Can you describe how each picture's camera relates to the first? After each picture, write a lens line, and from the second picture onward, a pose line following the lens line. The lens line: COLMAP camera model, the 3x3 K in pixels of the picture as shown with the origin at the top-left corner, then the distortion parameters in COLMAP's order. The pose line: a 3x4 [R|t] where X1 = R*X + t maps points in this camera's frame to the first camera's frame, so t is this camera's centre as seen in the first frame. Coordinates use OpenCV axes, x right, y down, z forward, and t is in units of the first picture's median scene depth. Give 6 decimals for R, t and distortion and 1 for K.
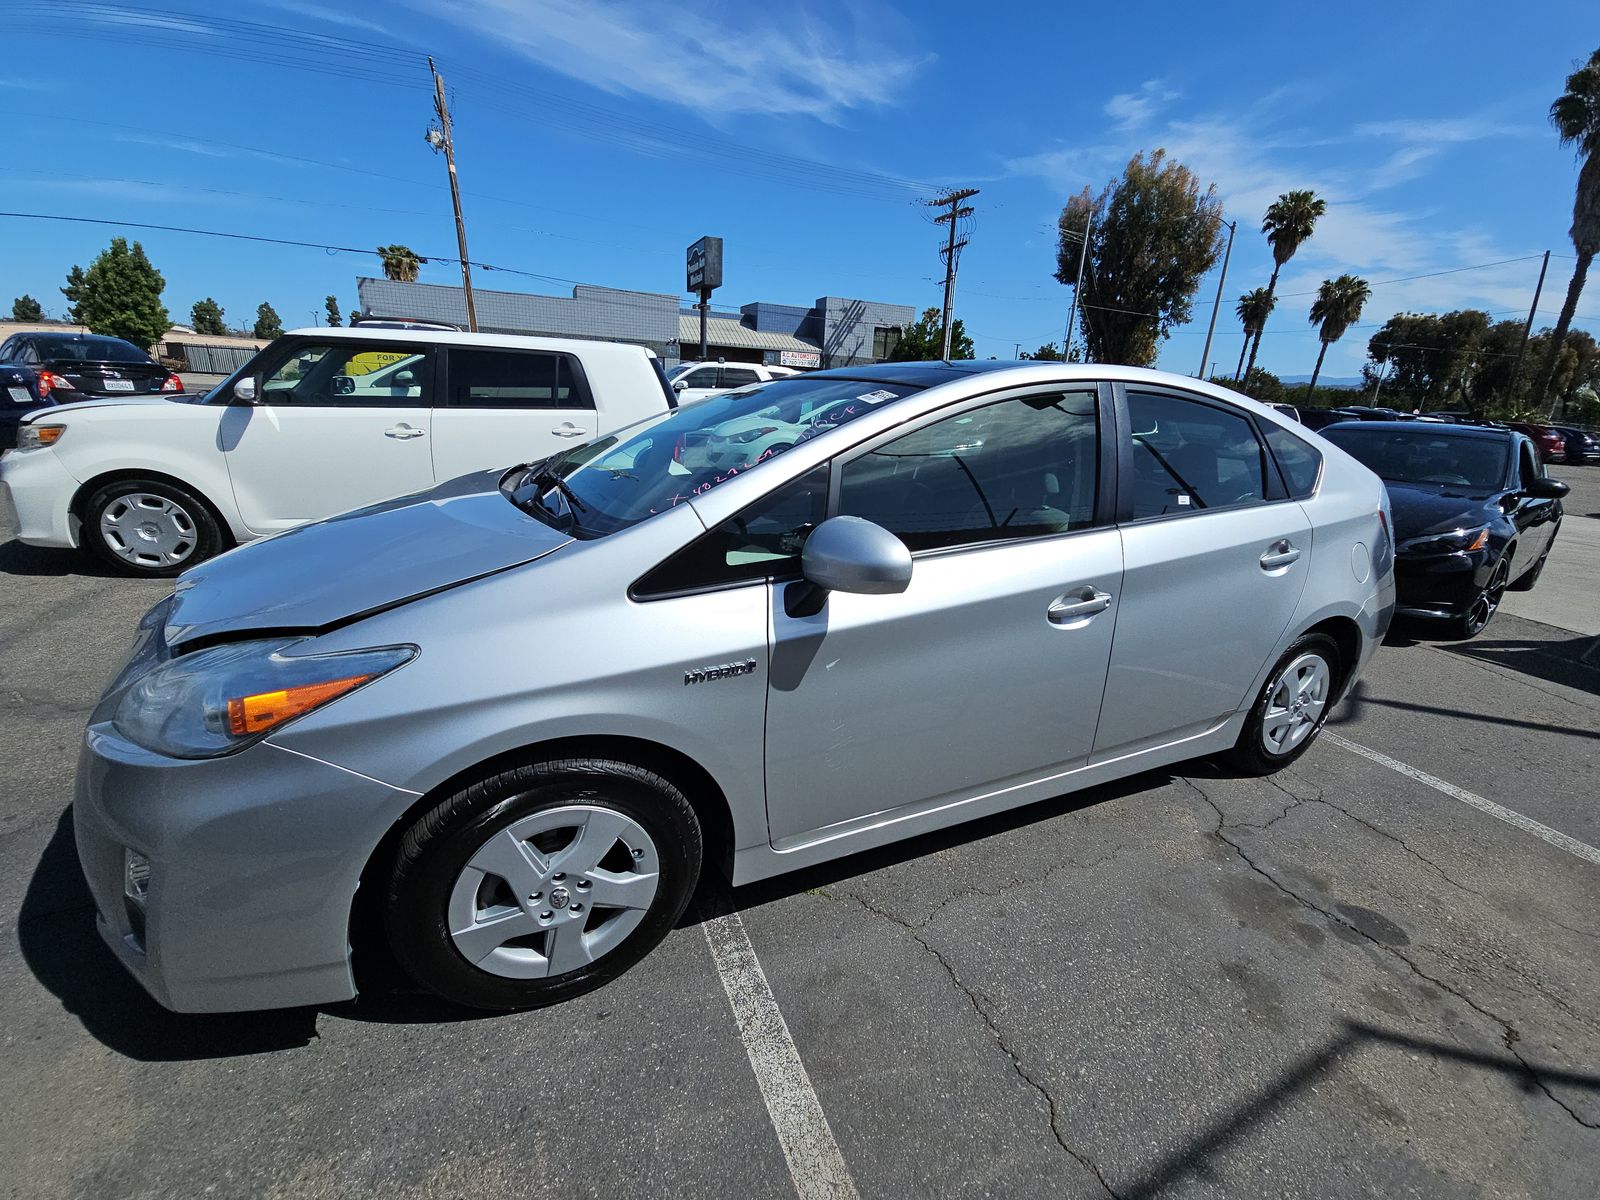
lens RADIAL K [[643.4, 0, 789.2], [0, 643.4, 599.0], [0, 0, 1]] dist [0.003828, -0.001335]
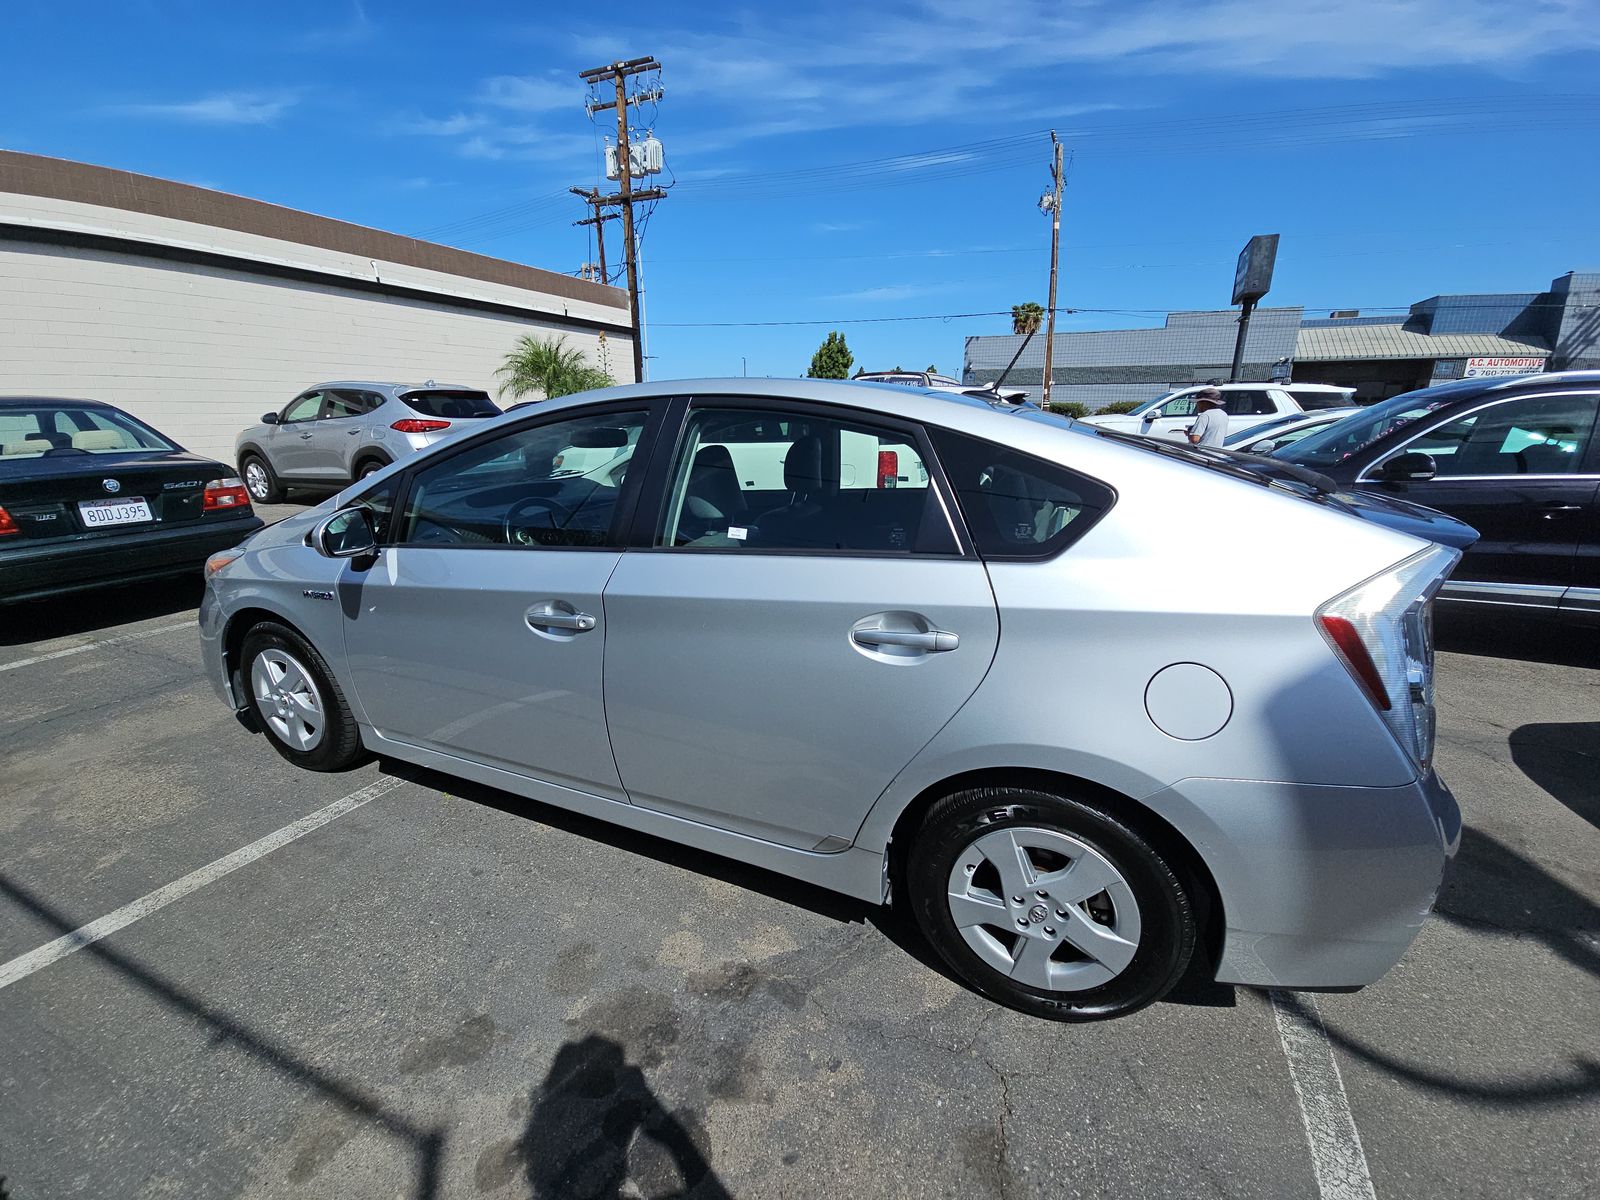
lens RADIAL K [[643.4, 0, 803.6], [0, 643.4, 600.0], [0, 0, 1]] dist [0.003828, -0.001335]
pose [[0.668060, 0.161838, -0.726295, 0.152835], [-0.199076, 0.979355, 0.035112, -0.013885], [0.716983, 0.121131, 0.686486, 0.061101]]
